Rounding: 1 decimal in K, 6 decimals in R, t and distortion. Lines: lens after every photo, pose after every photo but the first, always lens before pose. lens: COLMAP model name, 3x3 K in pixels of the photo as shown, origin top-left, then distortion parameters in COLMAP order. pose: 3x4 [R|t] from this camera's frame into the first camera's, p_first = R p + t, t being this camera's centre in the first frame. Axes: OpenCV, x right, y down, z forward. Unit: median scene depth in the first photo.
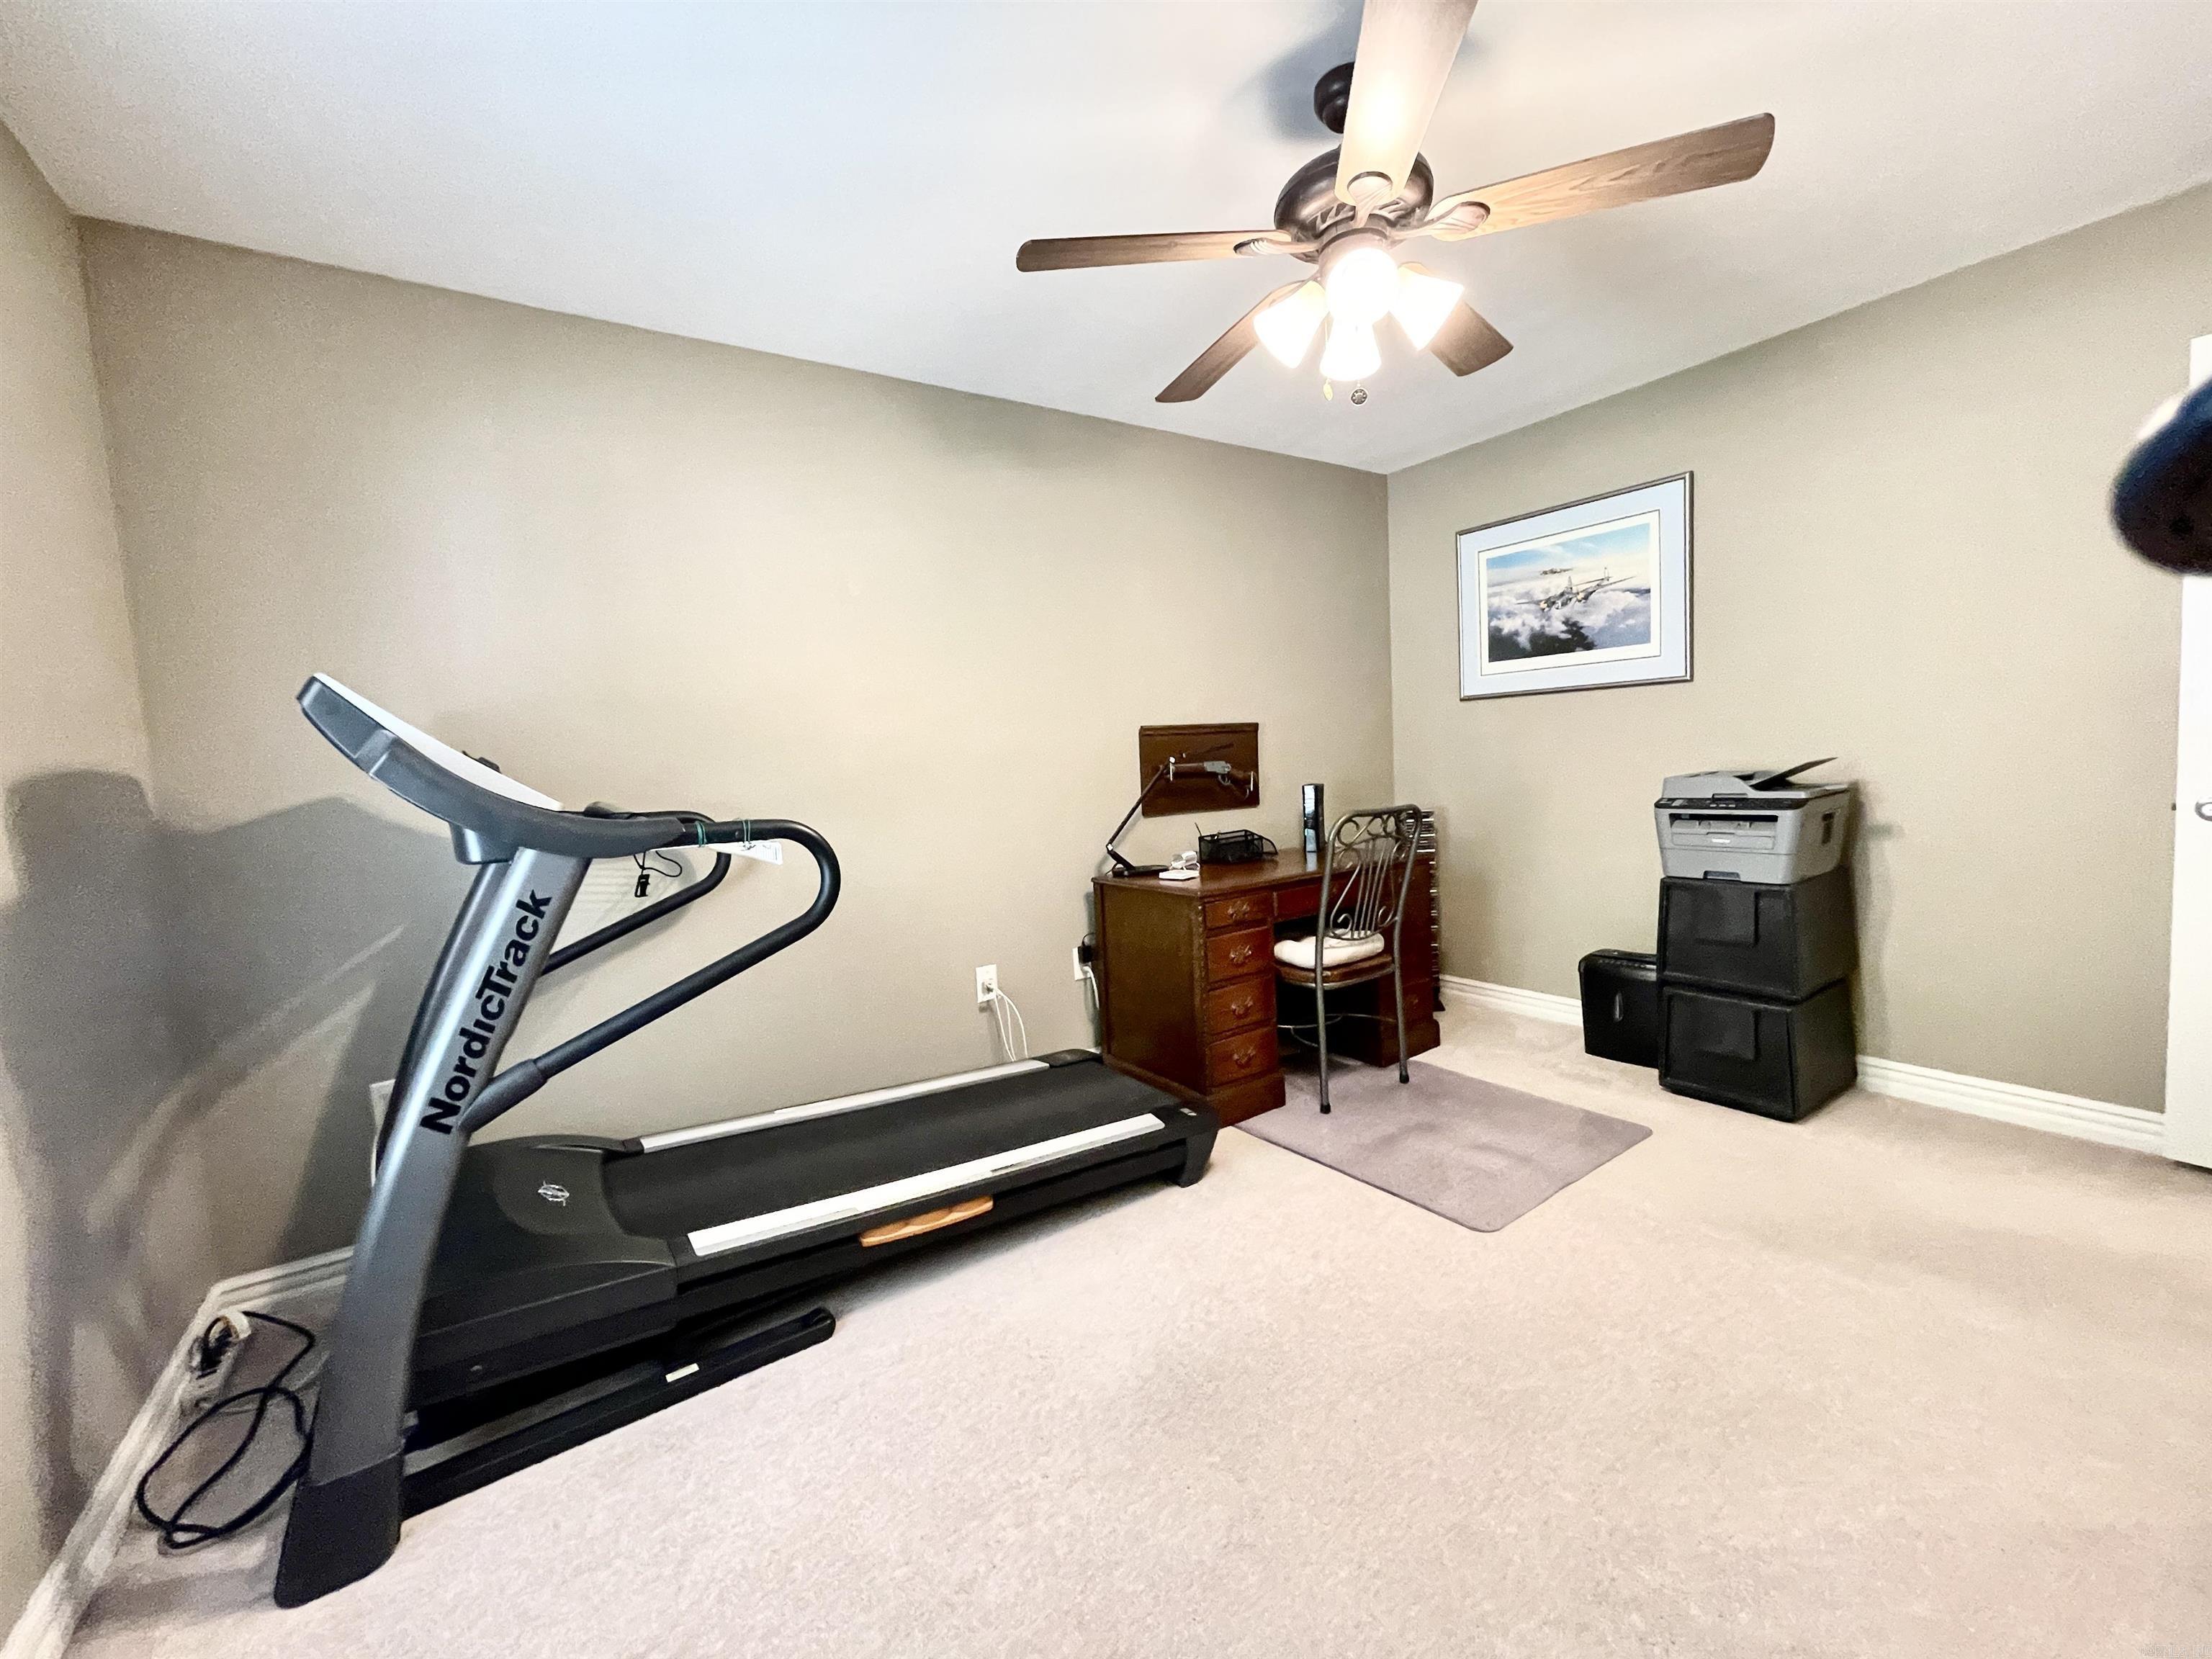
lens RADIAL K [[884.0, 0, 1100.5], [0, 884.0, 834.3], [0, 0, 1]] dist [-0.003013, -0.000053]
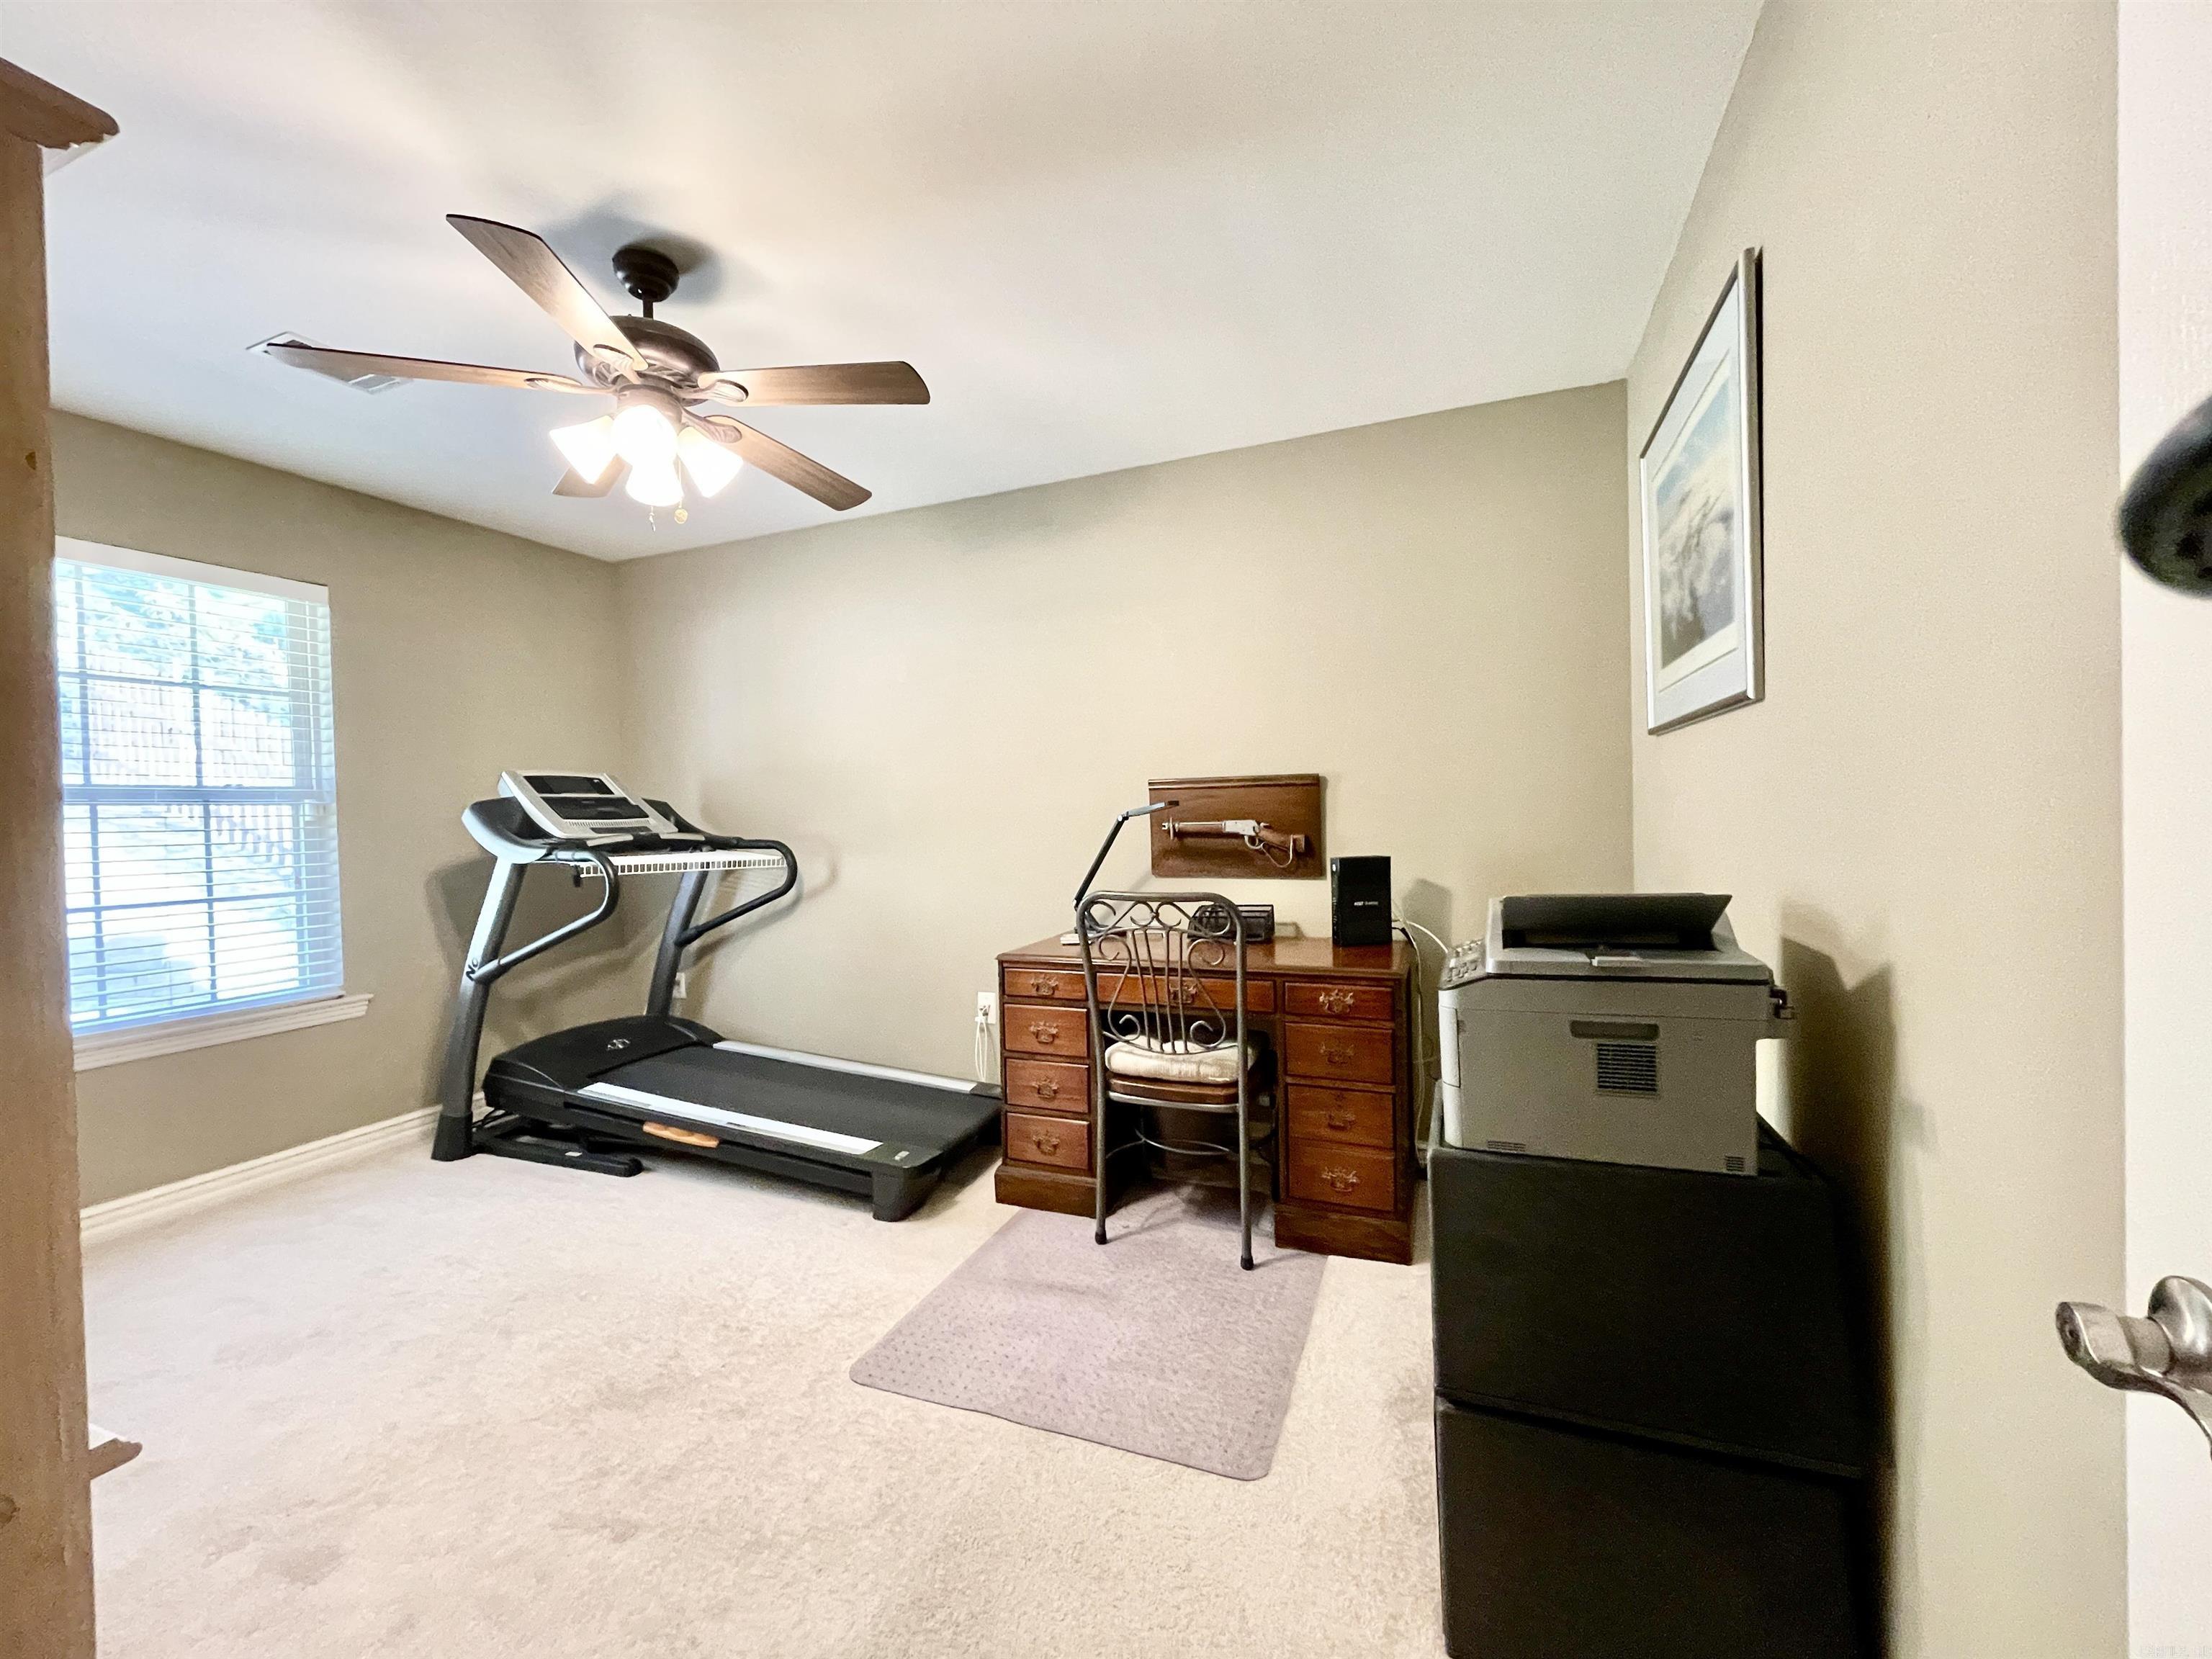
lens RADIAL K [[884.0, 0, 1097.1], [0, 884.0, 825.3], [0, 0, 1]] dist [-0.003013, -0.000053]
pose [[0.552659, 0.050652, -0.831867, 0.890384], [-0.074983, 0.997125, 0.010899, -0.089420], [0.830027, 0.056352, 0.554869, 0.476174]]
